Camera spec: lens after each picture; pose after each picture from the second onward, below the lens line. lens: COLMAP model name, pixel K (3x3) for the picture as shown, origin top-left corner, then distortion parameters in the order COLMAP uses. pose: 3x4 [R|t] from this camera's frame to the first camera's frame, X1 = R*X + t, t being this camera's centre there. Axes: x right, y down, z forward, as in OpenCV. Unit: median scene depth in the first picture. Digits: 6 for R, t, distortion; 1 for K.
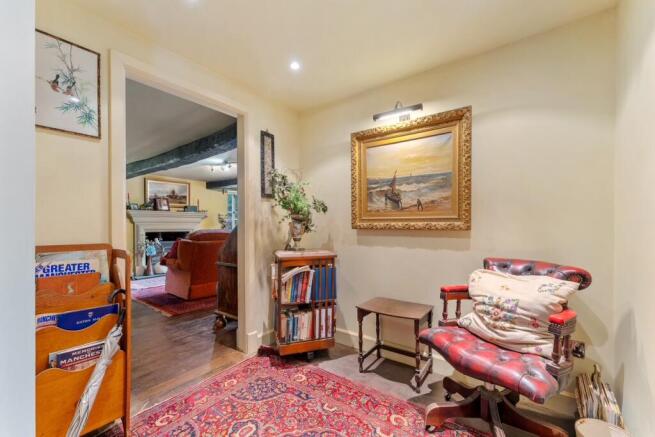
lens RADIAL K [[268.8, 0, 323.6], [0, 268.8, 226.8], [0, 0, 1]] dist [-0.002103, 0.001748]
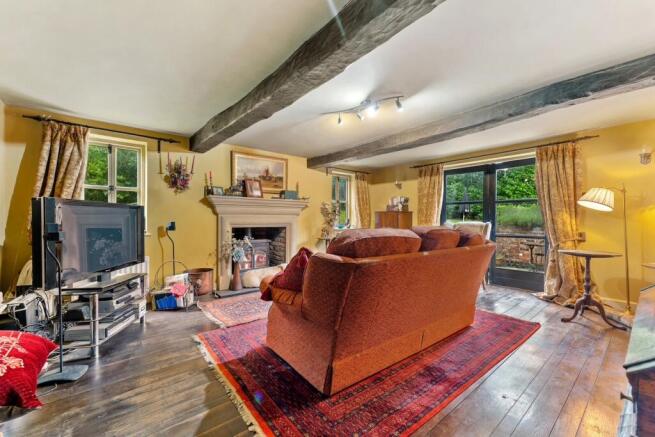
lens RADIAL K [[268.8, 0, 328.7], [0, 268.8, 218.2], [0, 0, 1]] dist [-0.002103, 0.001748]
pose [[0.973457, 0.004266, -0.228830, -0.246051], [-0.005805, 0.999965, -0.006054, -0.001781], [0.228797, 0.007222, 0.973447, 0.358686]]
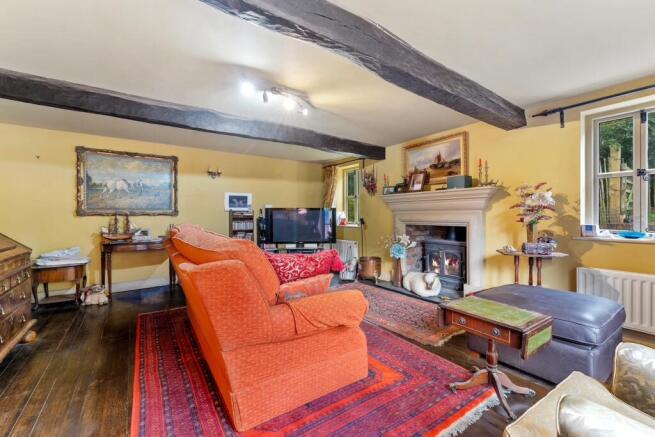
lens RADIAL K [[268.8, 0, 327.0], [0, 268.8, 215.1], [0, 0, 1]] dist [-0.002103, 0.001748]
pose [[-0.304139, 0.005151, -0.952614, 0.076241], [0.000778, 0.999986, 0.005159, -0.007536], [0.952627, 0.000828, -0.304139, 0.986736]]
